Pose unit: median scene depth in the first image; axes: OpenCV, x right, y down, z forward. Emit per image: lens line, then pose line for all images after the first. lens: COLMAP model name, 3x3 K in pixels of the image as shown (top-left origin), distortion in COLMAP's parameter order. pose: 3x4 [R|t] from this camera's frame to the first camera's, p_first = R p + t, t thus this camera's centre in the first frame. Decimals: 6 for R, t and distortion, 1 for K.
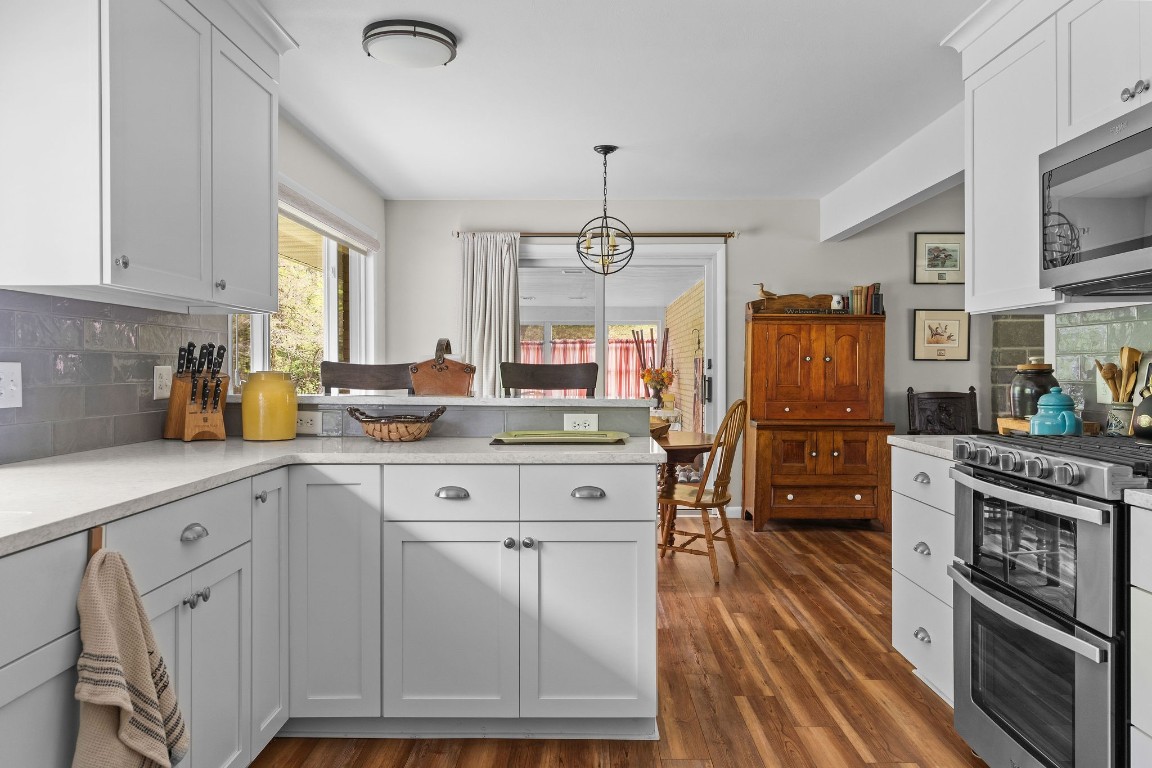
lens RADIAL K [[831.4, 0, 575.7], [0, 831.4, 378.0], [0, 0, 1]] dist [-0.008128, 0.003168]
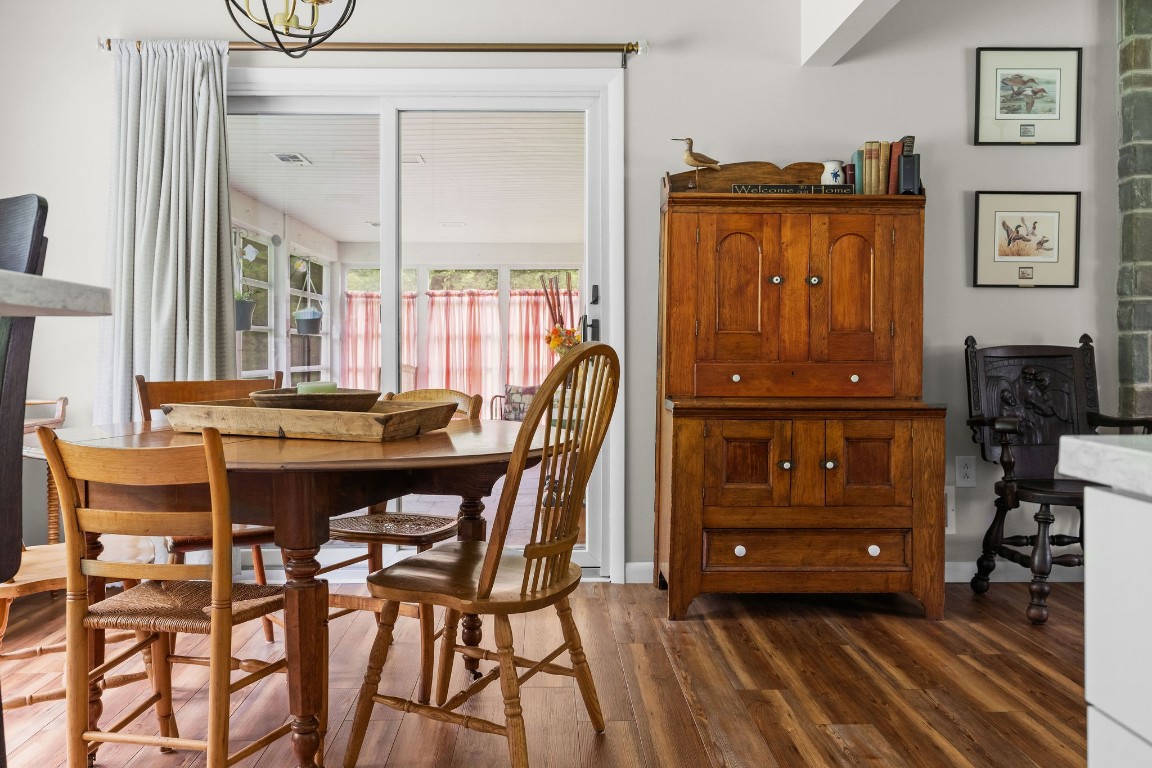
lens RADIAL K [[968.3, 0, 554.5], [0, 968.3, 359.6], [0, 0, 1]] dist [0.012708, -0.027989]
pose [[0.999724, -0.001792, 0.023412, 0.126686], [0.001788, 0.999998, 0.000162, 0.025948], [-0.023413, -0.000120, 0.999726, 0.398248]]
